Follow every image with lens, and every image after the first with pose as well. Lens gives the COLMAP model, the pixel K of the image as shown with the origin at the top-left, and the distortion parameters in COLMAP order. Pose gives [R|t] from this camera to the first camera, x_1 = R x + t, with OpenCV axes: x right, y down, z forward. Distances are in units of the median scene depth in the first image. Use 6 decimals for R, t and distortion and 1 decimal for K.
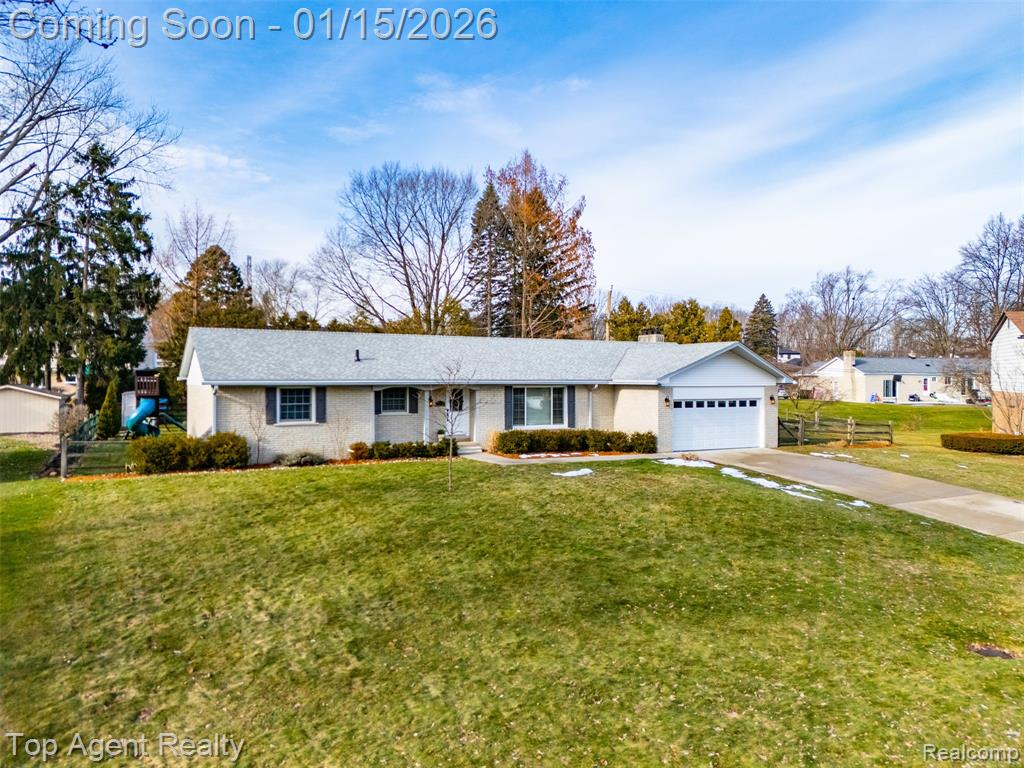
lens RADIAL K [[747.1, 0, 515.5], [0, 747.1, 387.1], [0, 0, 1]] dist [0.083161, -0.081629]
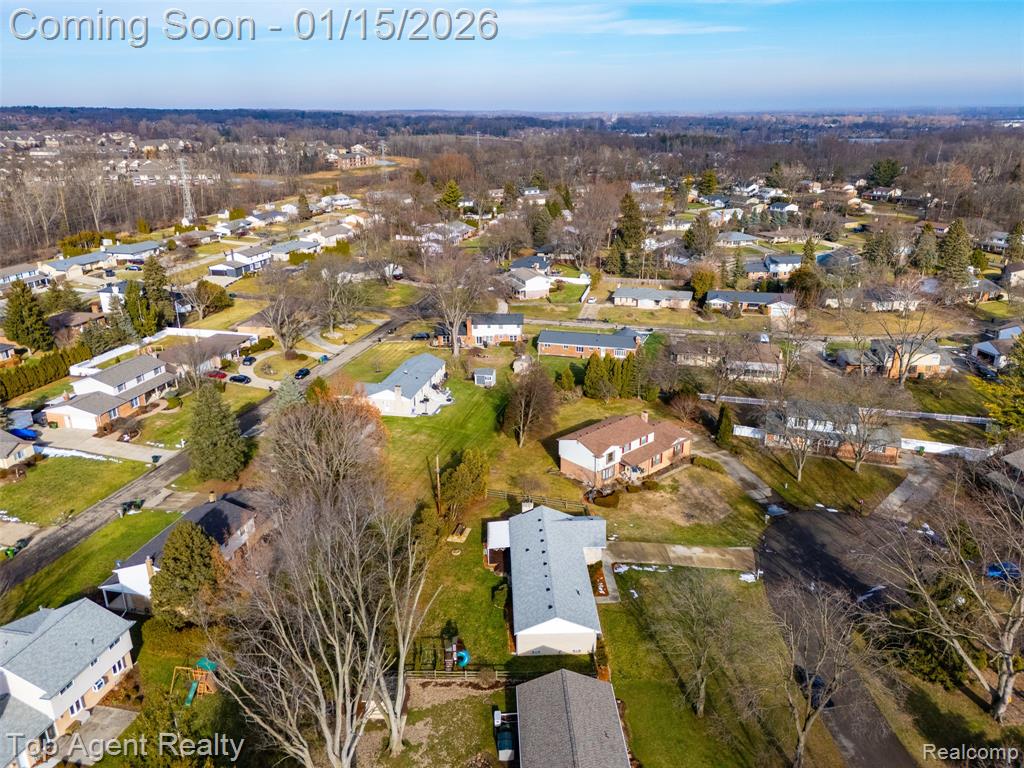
lens RADIAL K [[747.1, 0, 512.5], [0, 747.1, 384.5], [0, 0, 1]] dist [0.083161, -0.081629]
pose [[0.449639, -0.309311, 0.837945, -2.355677], [0.024198, 0.942001, 0.334737, -1.669974], [-0.892883, -0.130234, 0.431045, 0.063358]]
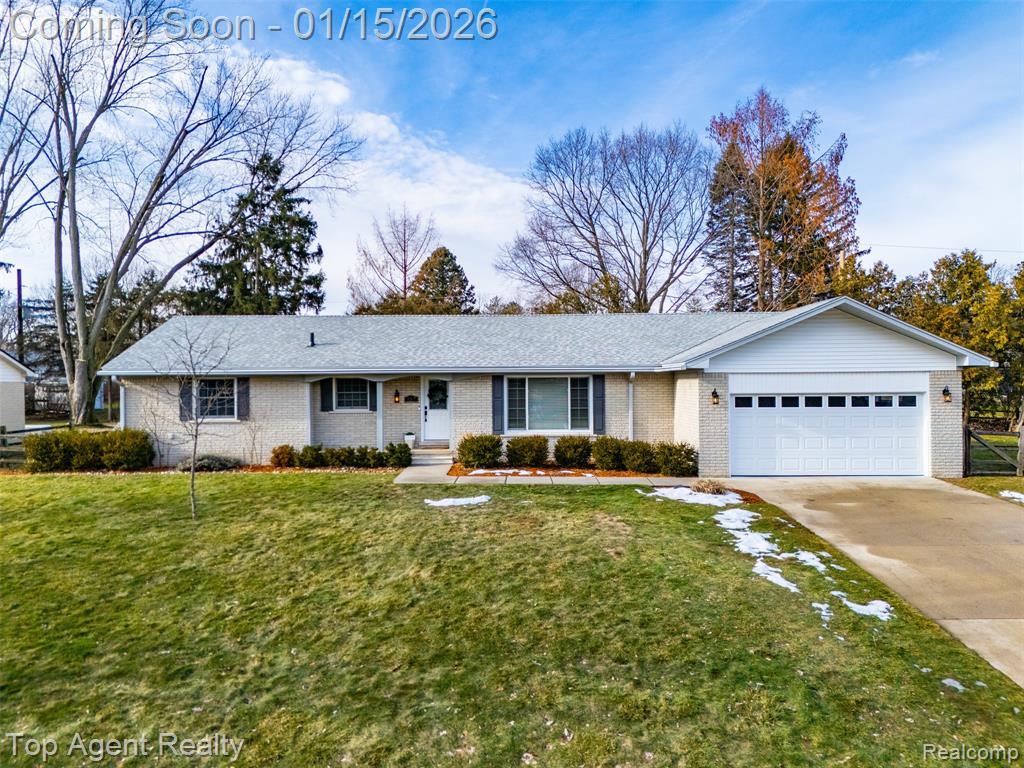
lens RADIAL K [[747.1, 0, 513.7], [0, 747.1, 387.5], [0, 0, 1]] dist [0.083161, -0.081629]
pose [[0.878753, -0.005240, -0.477248, 0.350588], [0.002537, 0.999977, -0.006307, 0.014933], [0.477270, 0.004331, 0.878746, 0.352648]]
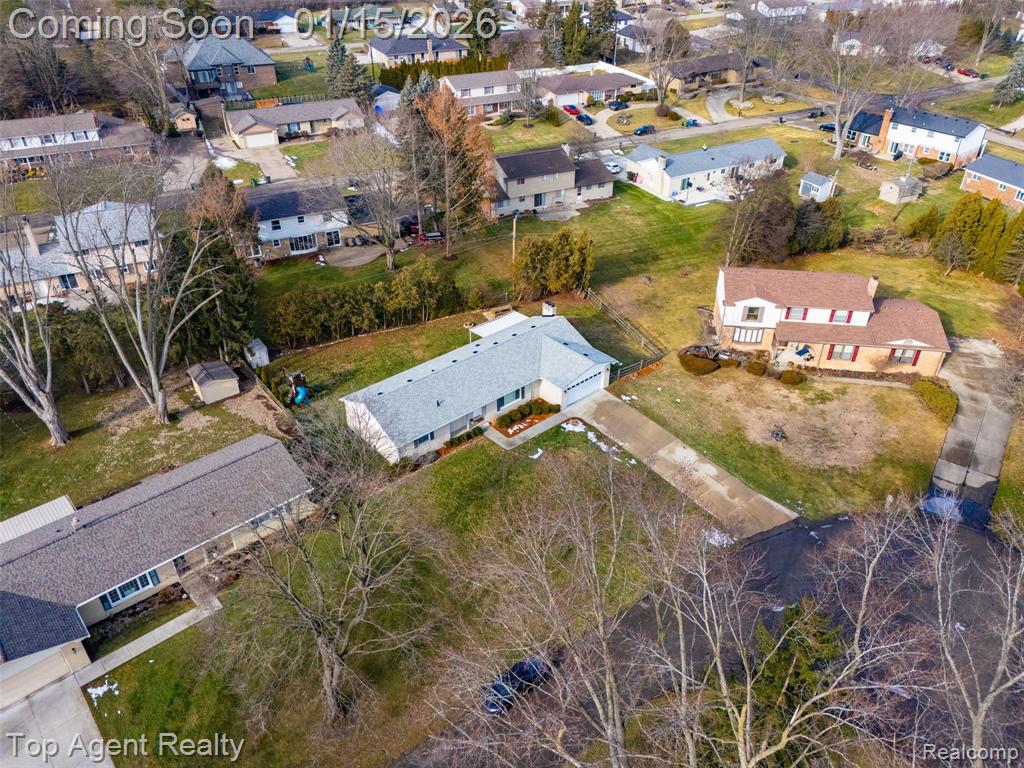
lens RADIAL K [[747.1, 0, 512.6], [0, 747.1, 387.4], [0, 0, 1]] dist [0.083161, -0.081629]
pose [[0.975310, -0.124831, 0.182174, -0.368226], [0.004380, 0.835688, 0.549187, -1.238585], [-0.220796, -0.534830, 0.815602, -0.824001]]
